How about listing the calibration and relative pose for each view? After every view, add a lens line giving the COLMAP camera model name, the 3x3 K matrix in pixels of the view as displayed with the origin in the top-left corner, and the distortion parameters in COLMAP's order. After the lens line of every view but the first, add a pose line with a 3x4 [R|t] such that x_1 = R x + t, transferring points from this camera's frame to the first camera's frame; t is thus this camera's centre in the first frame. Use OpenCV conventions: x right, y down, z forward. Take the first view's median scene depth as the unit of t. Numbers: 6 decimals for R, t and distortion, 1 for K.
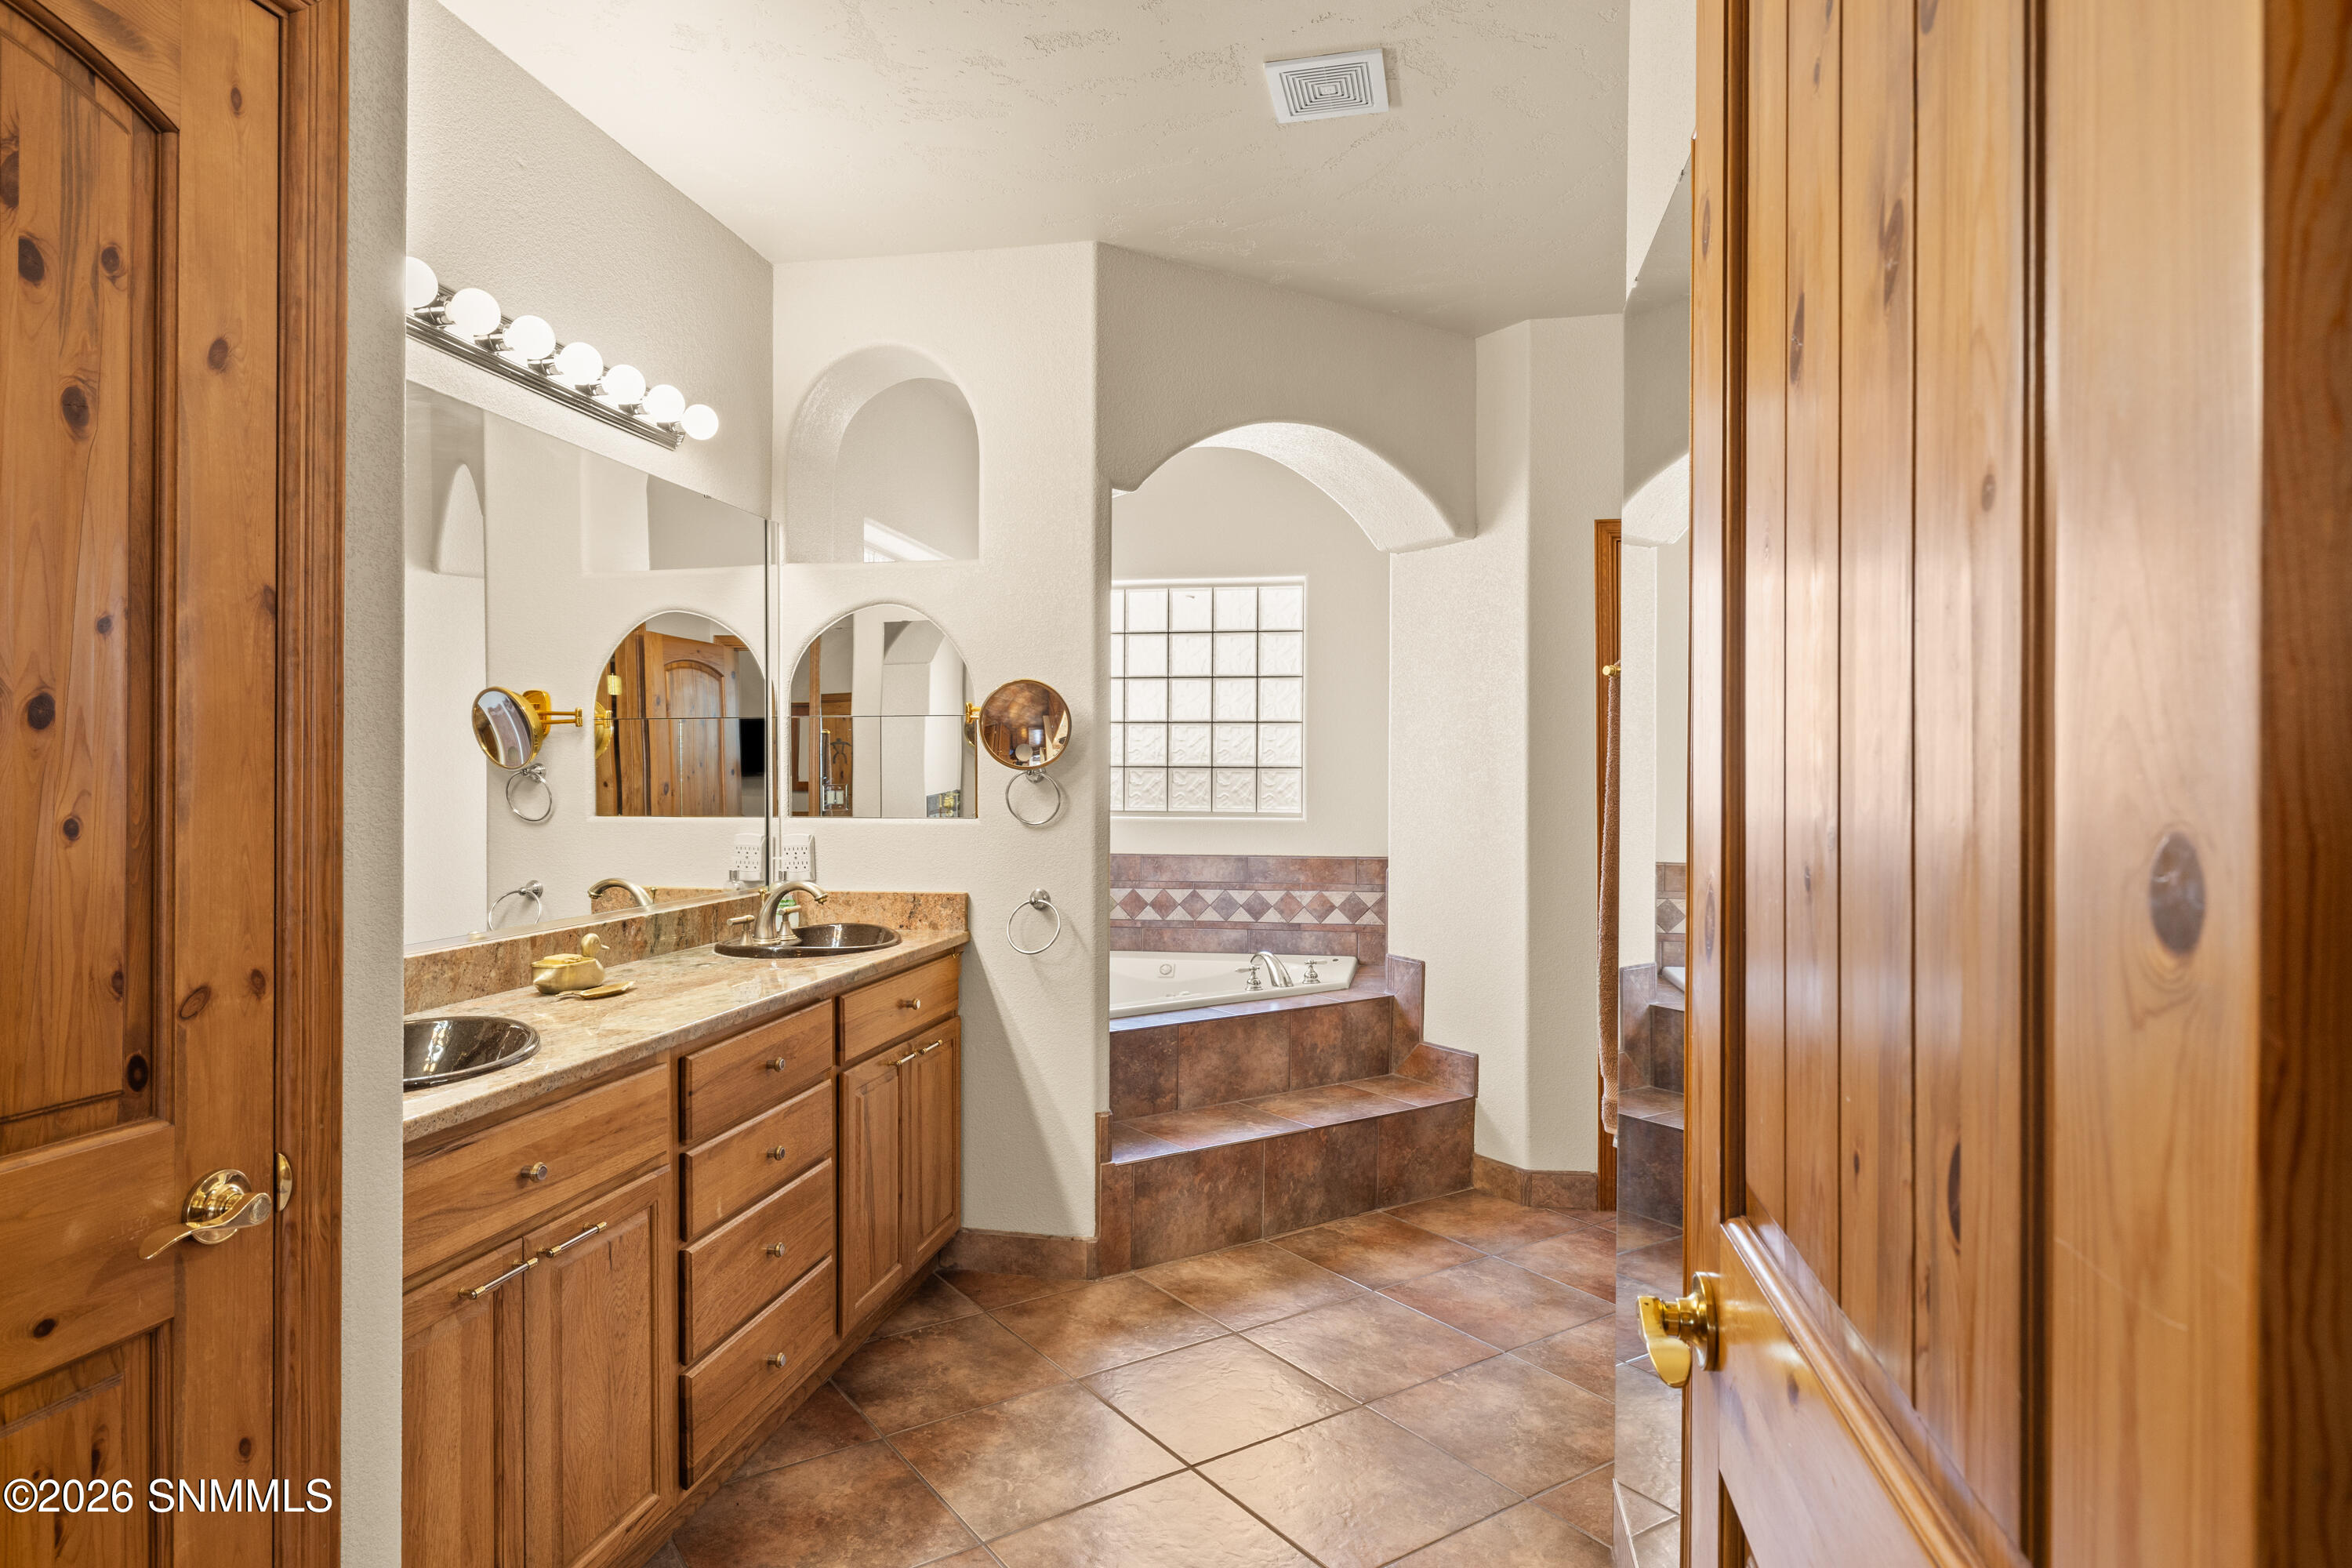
lens RADIAL K [[1340.2, 0, 1170.7], [0, 1340.2, 787.9], [0, 0, 1]] dist [-0.003404, 0.002454]
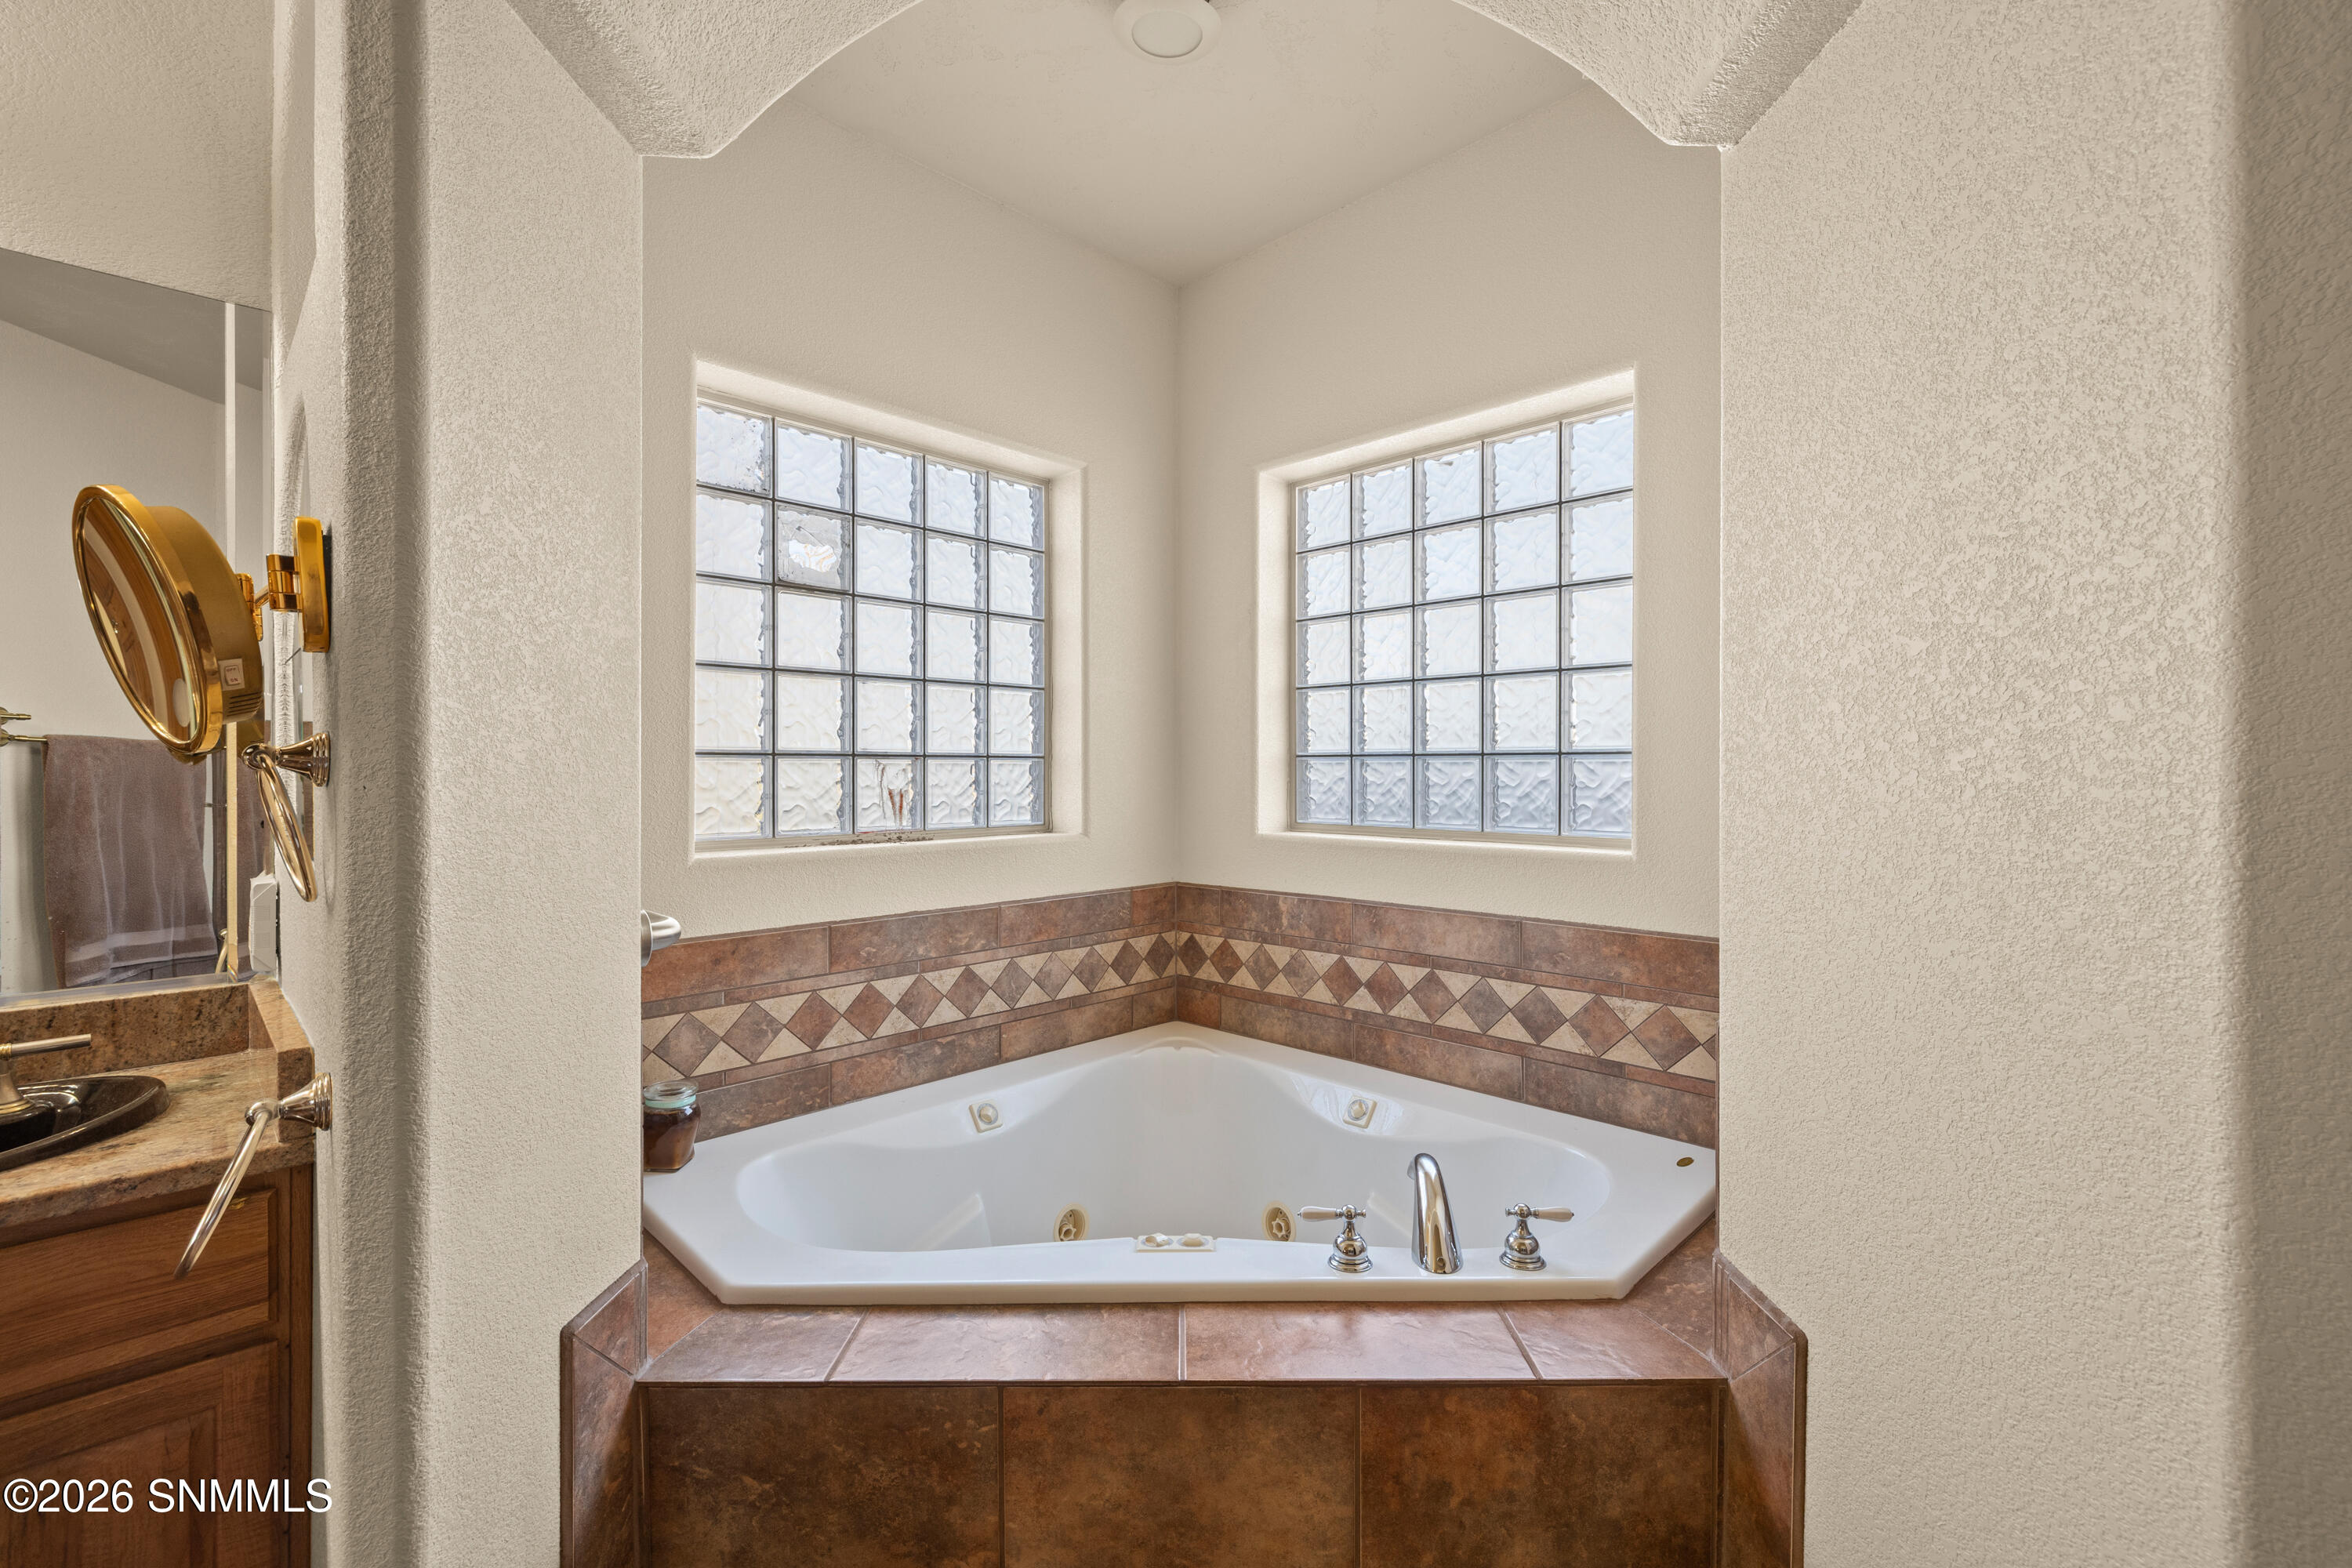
lens RADIAL K [[985.8, 0, 1172.7], [0, 985.8, 775.2], [0, 0, 1]] dist [-0.000527, -0.000348]
pose [[0.821645, -0.004156, -0.569984, 0.168629], [0.002390, 0.999990, -0.003846, -0.005241], [0.569994, 0.001798, 0.821647, 0.603039]]
